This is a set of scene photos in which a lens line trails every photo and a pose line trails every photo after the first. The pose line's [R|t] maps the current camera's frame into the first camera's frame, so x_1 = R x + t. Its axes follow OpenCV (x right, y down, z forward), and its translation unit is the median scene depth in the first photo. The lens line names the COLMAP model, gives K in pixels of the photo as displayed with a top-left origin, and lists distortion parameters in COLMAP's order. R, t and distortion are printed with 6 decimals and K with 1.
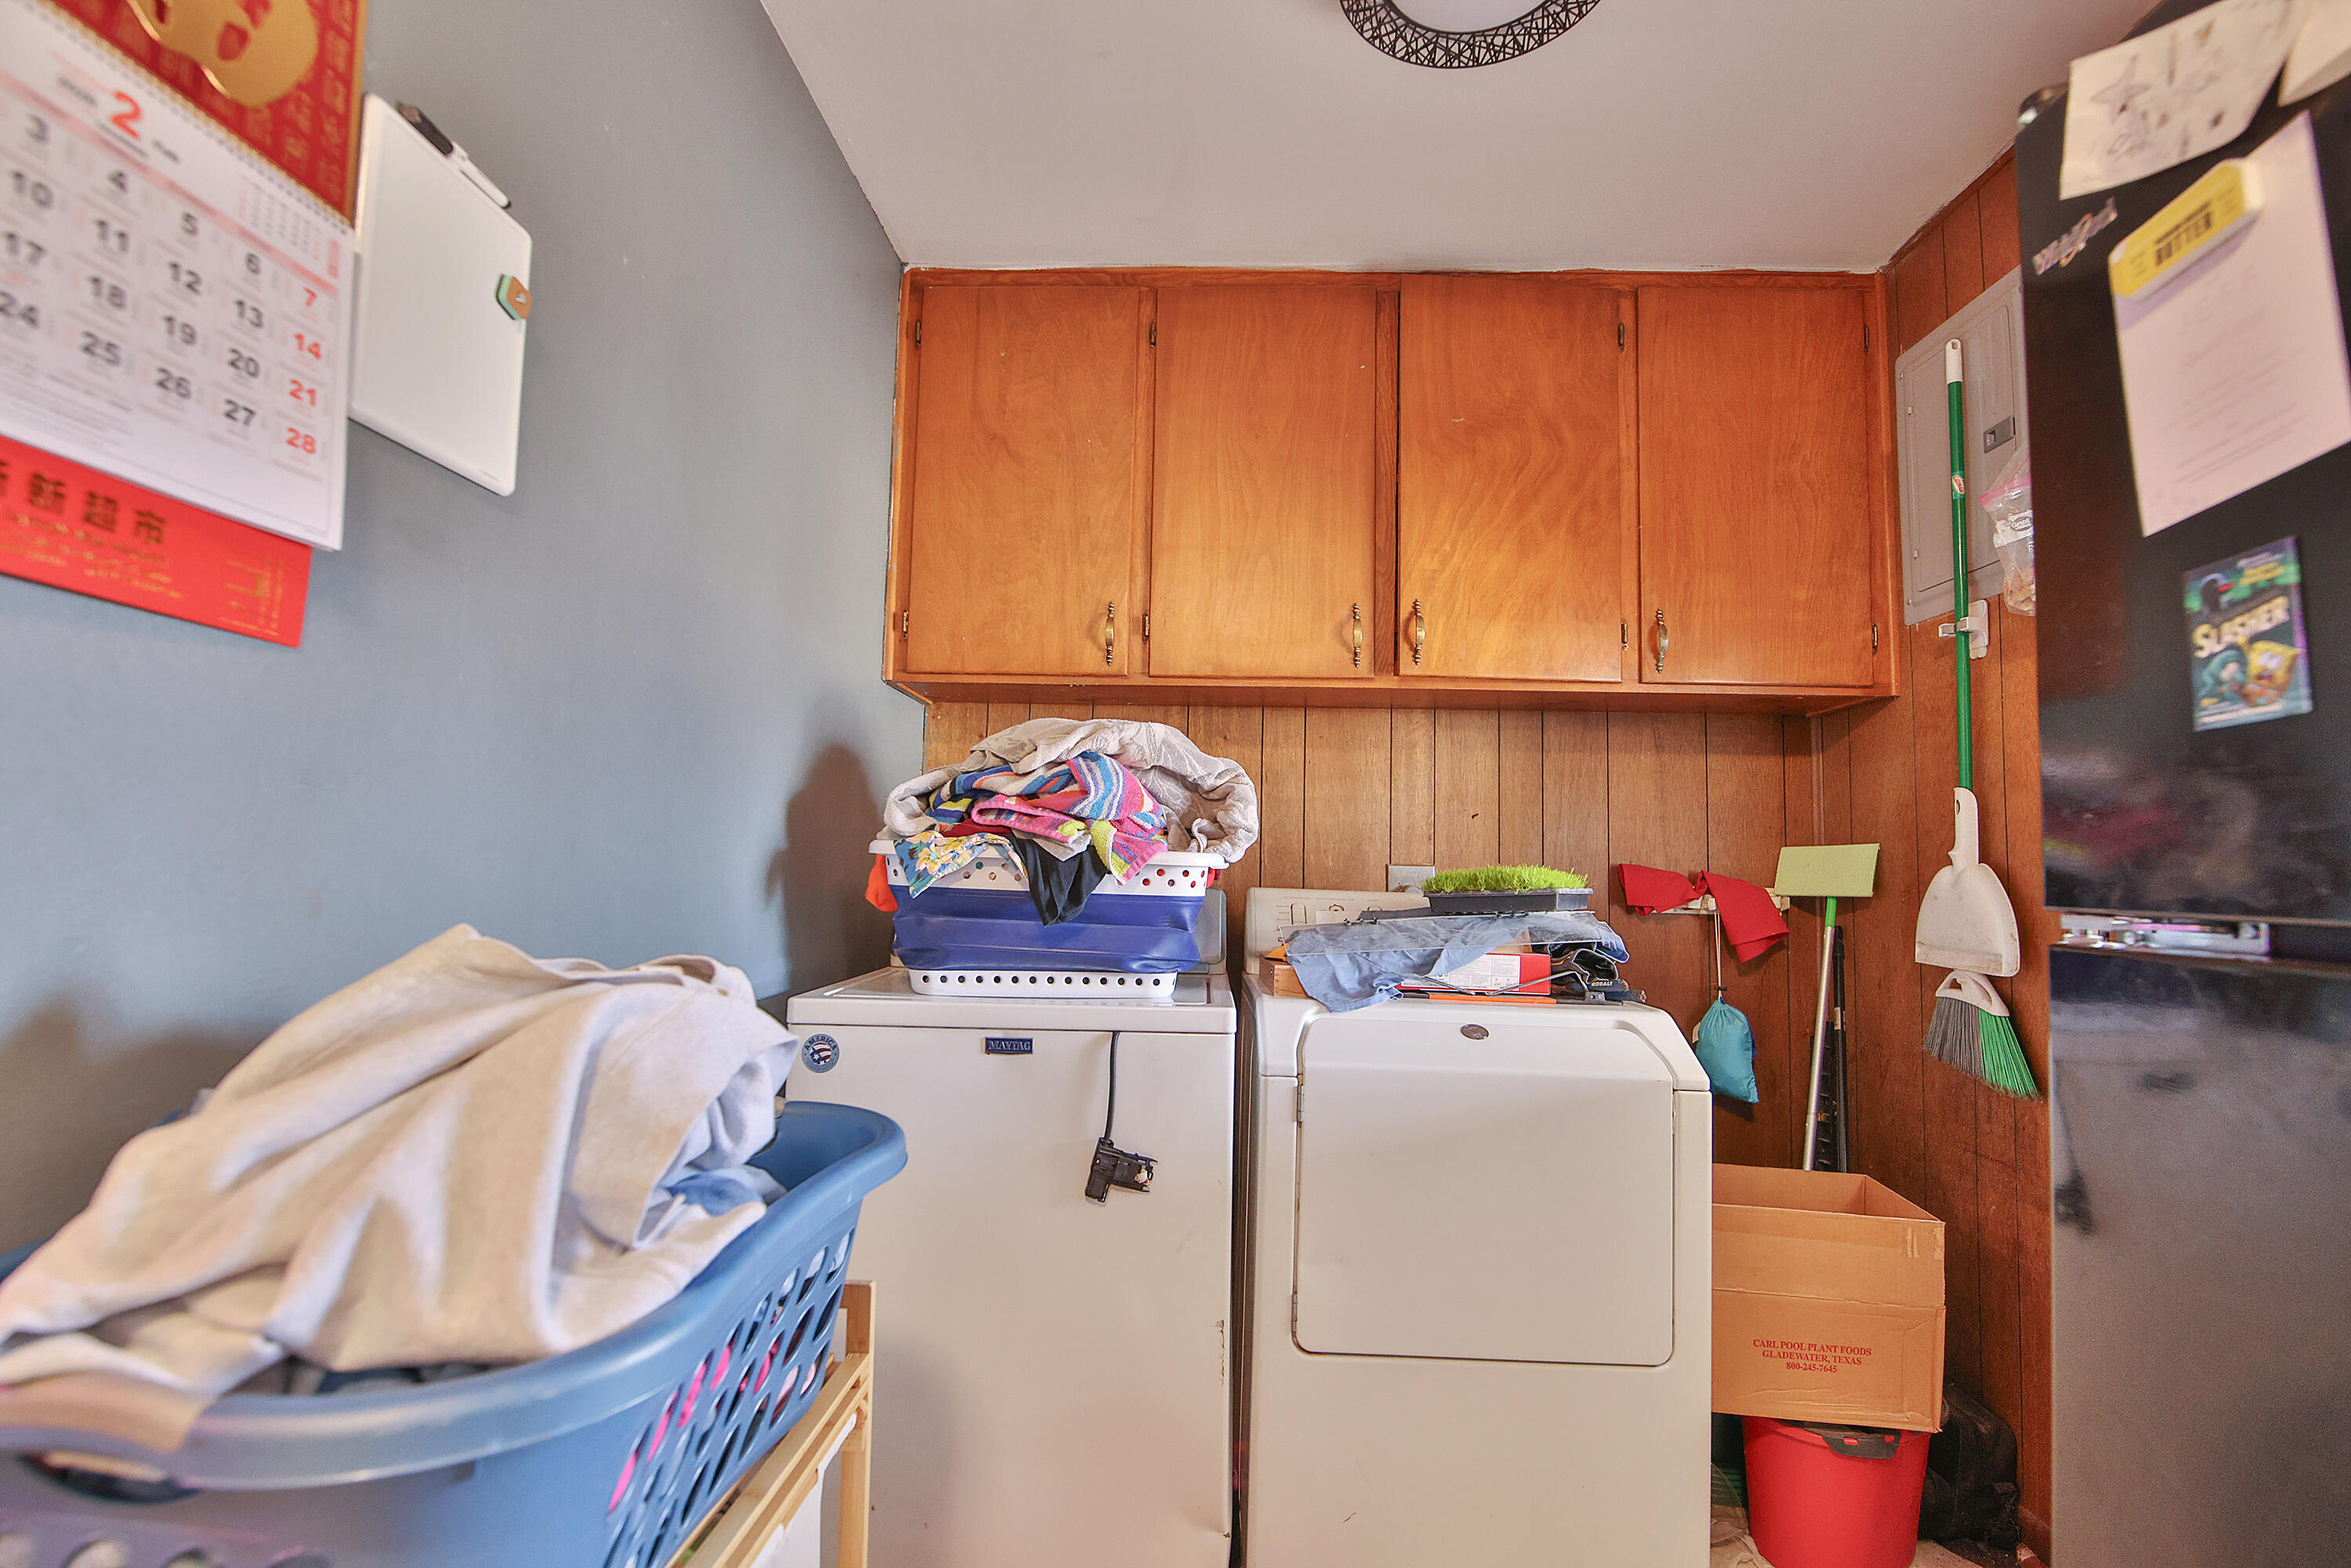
lens RADIAL K [[1133.9, 0, 1180.0], [0, 1133.9, 790.7], [0, 0, 1]] dist [0.004367, -0.009986]
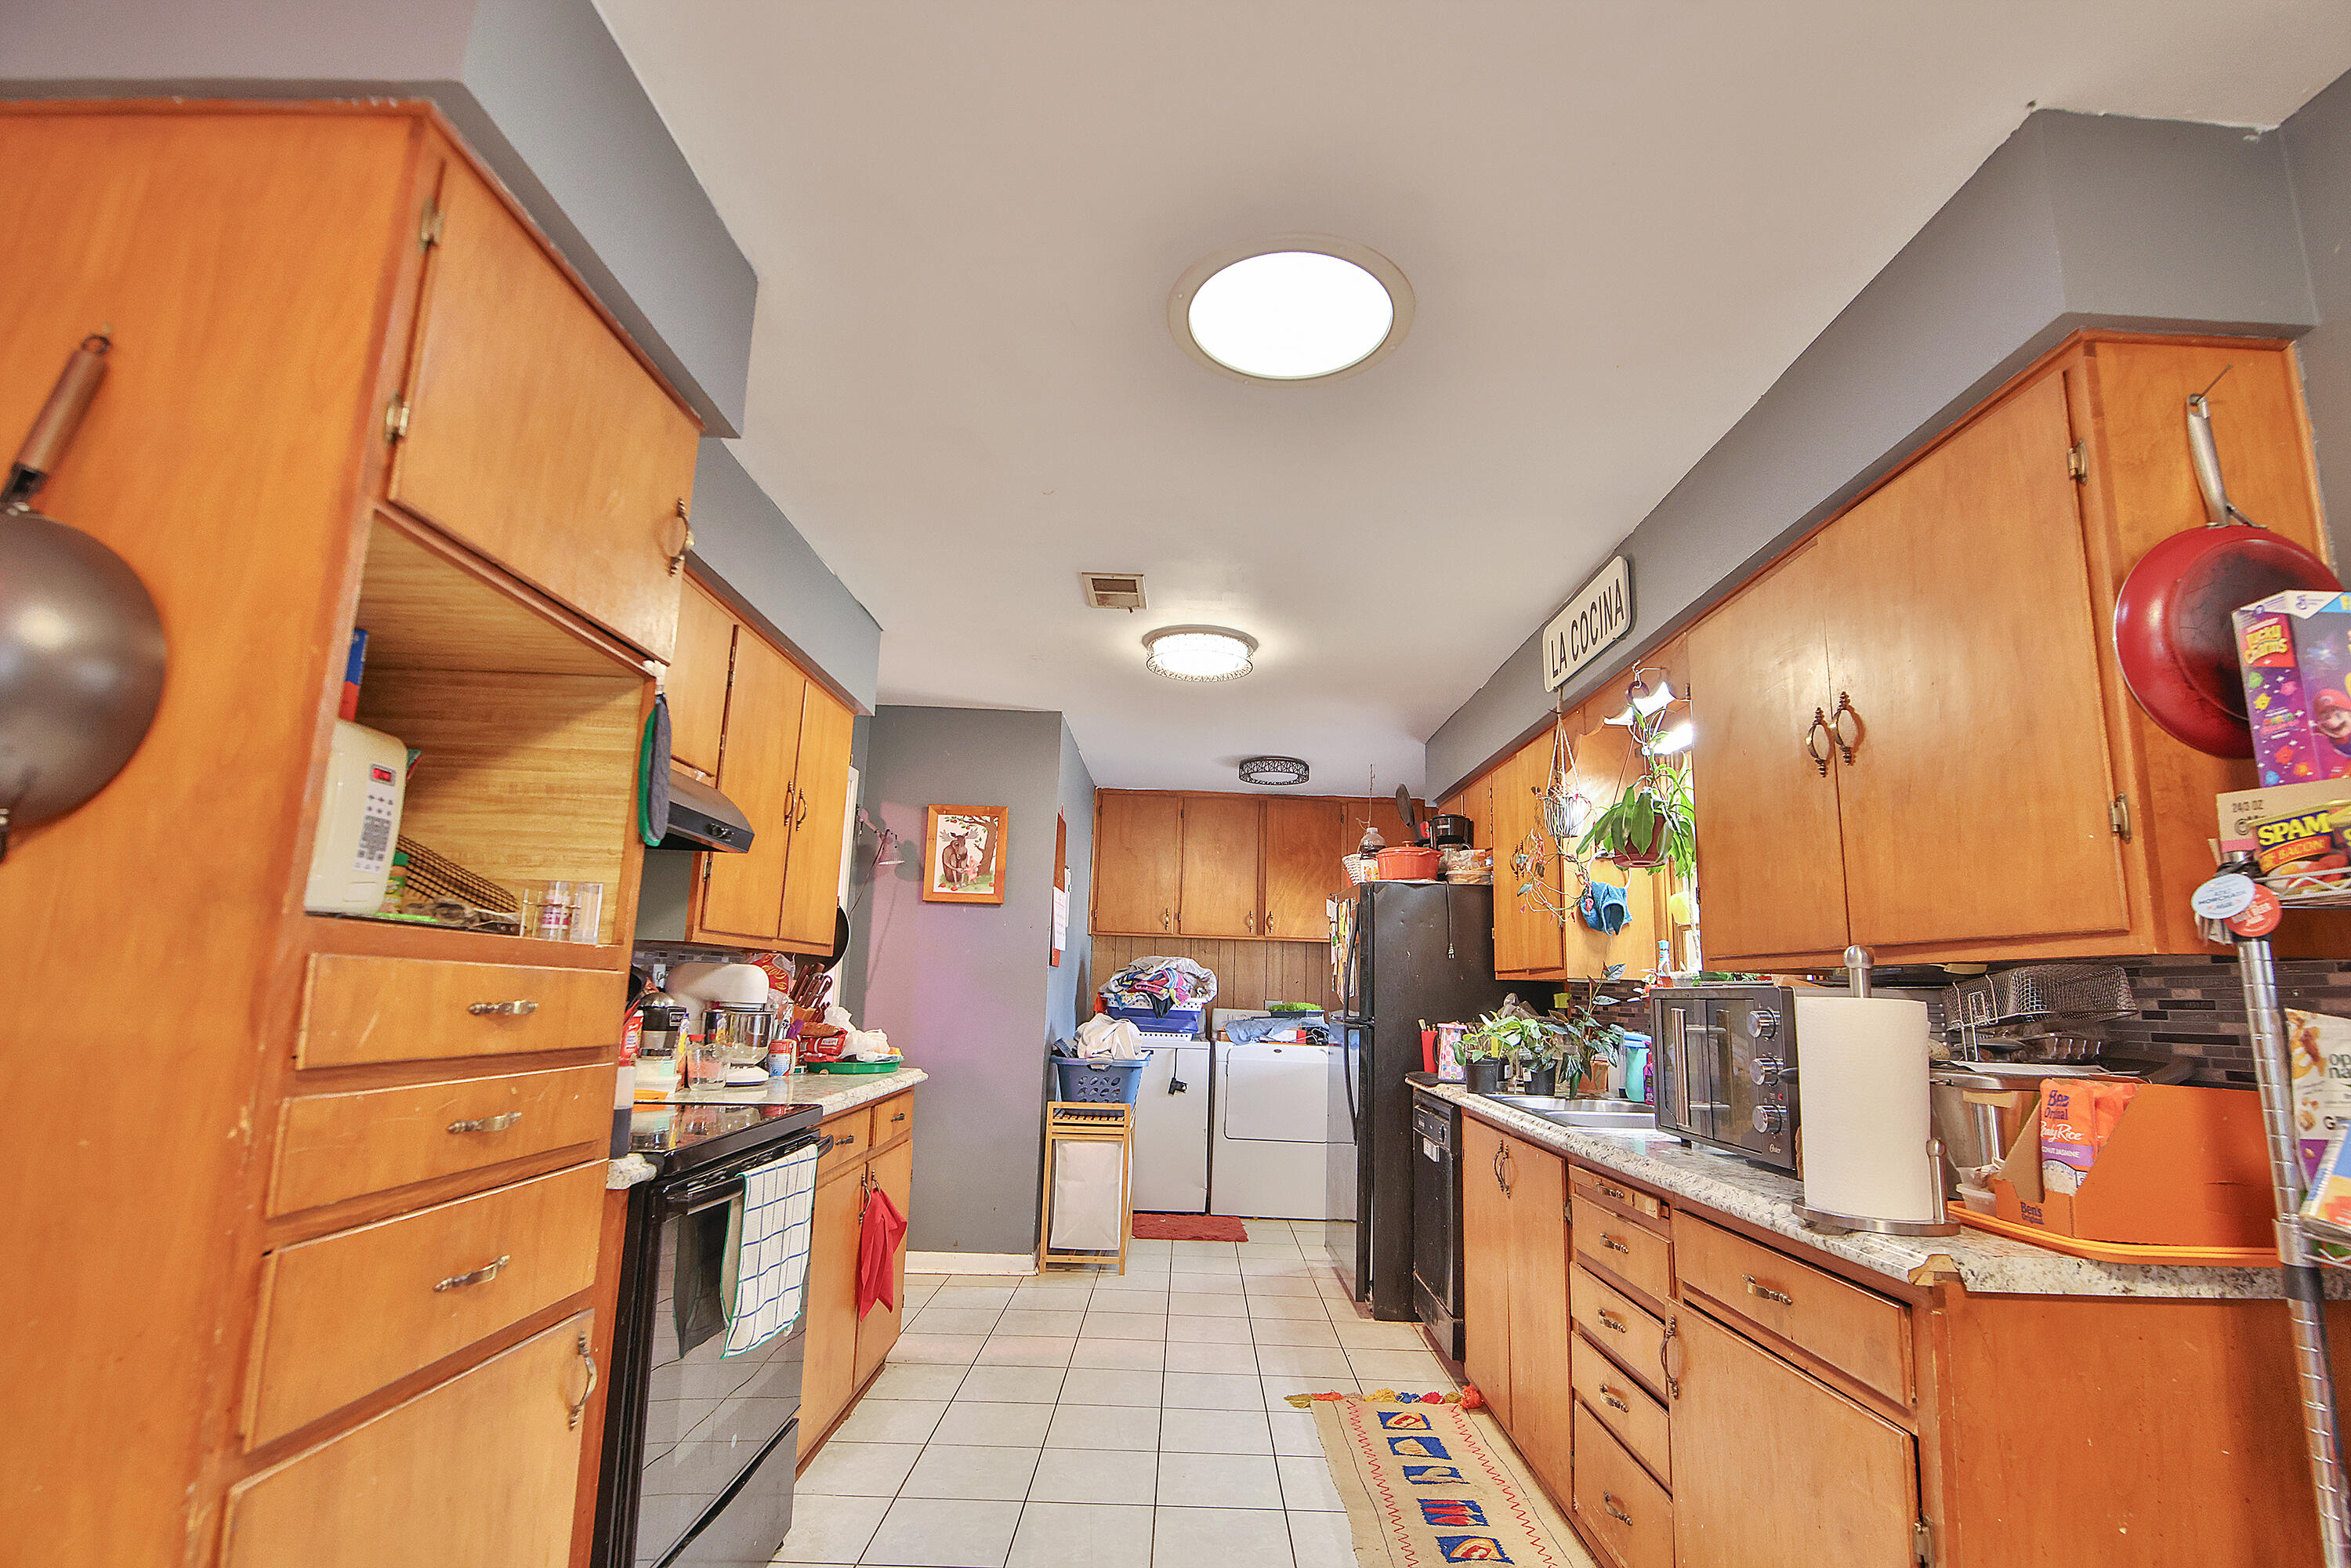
lens RADIAL K [[1133.9, 0, 1180.0], [0, 1133.9, 790.7], [0, 0, 1]] dist [0.004367, -0.009986]
pose [[0.999262, 0.018766, 0.033521, -0.159228], [-0.015277, 0.994722, -0.101467, -0.208007], [-0.035248, 0.100880, 0.994274, -2.337732]]
